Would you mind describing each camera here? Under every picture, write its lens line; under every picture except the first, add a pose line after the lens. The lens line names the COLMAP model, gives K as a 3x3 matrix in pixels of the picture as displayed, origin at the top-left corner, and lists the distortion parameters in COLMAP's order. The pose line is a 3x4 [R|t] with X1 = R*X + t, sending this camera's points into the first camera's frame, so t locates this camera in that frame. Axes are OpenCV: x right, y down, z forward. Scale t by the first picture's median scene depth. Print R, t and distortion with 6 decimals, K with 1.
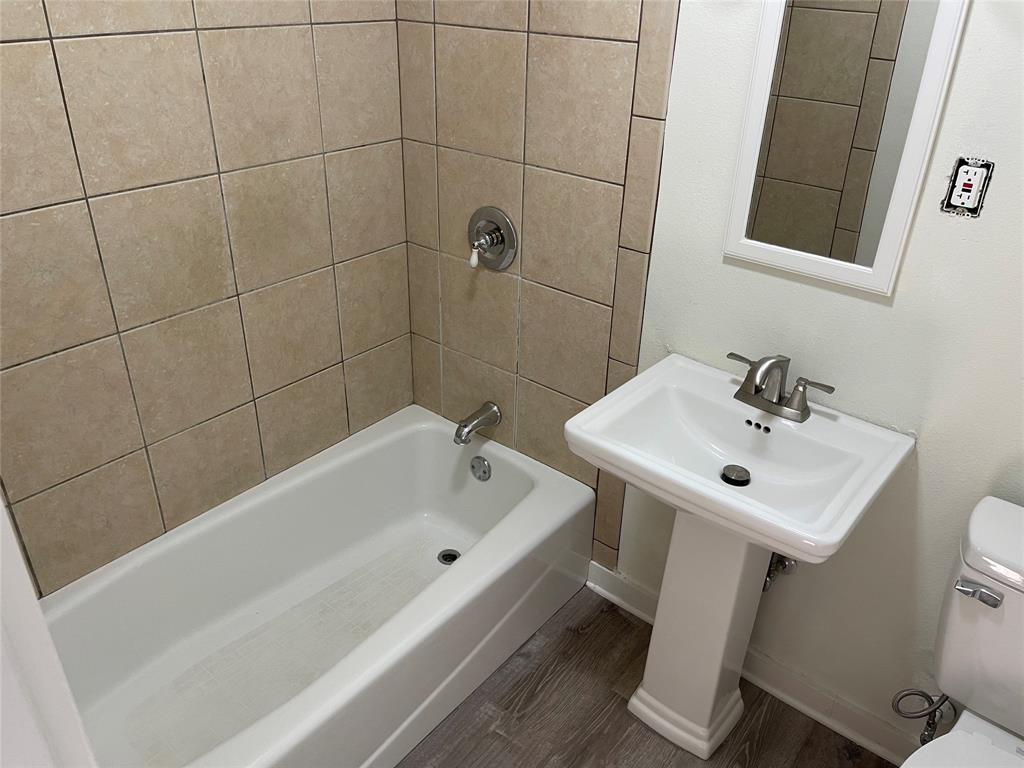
lens RADIAL K [[772.1, 0, 504.0], [0, 772.1, 381.7], [0, 0, 1]] dist [0.065404, -0.089637]
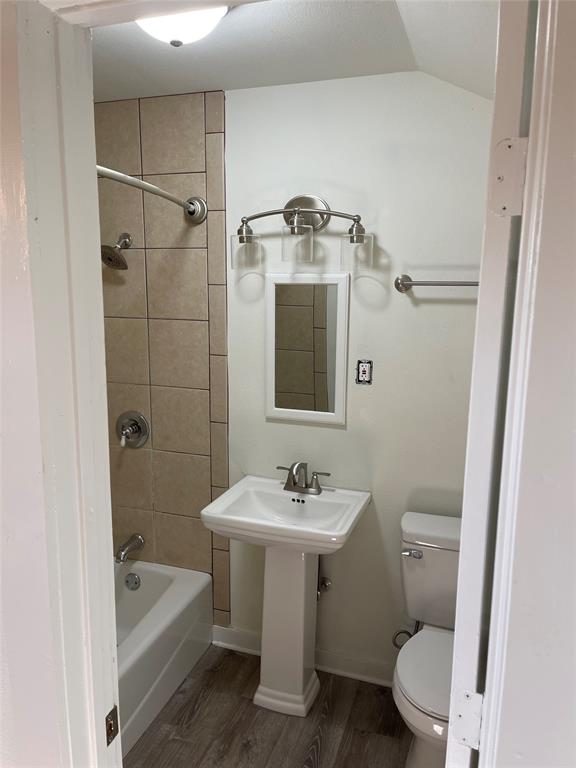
lens RADIAL K [[579.1, 0, 290.6], [0, 579.1, 386.8], [0, 0, 1]] dist [0.065404, -0.089637]
pose [[0.929656, -0.069585, 0.361798, -0.167987], [0.181646, 0.940923, -0.285778, 0.176510], [-0.320538, 0.331394, 0.887374, -0.316337]]
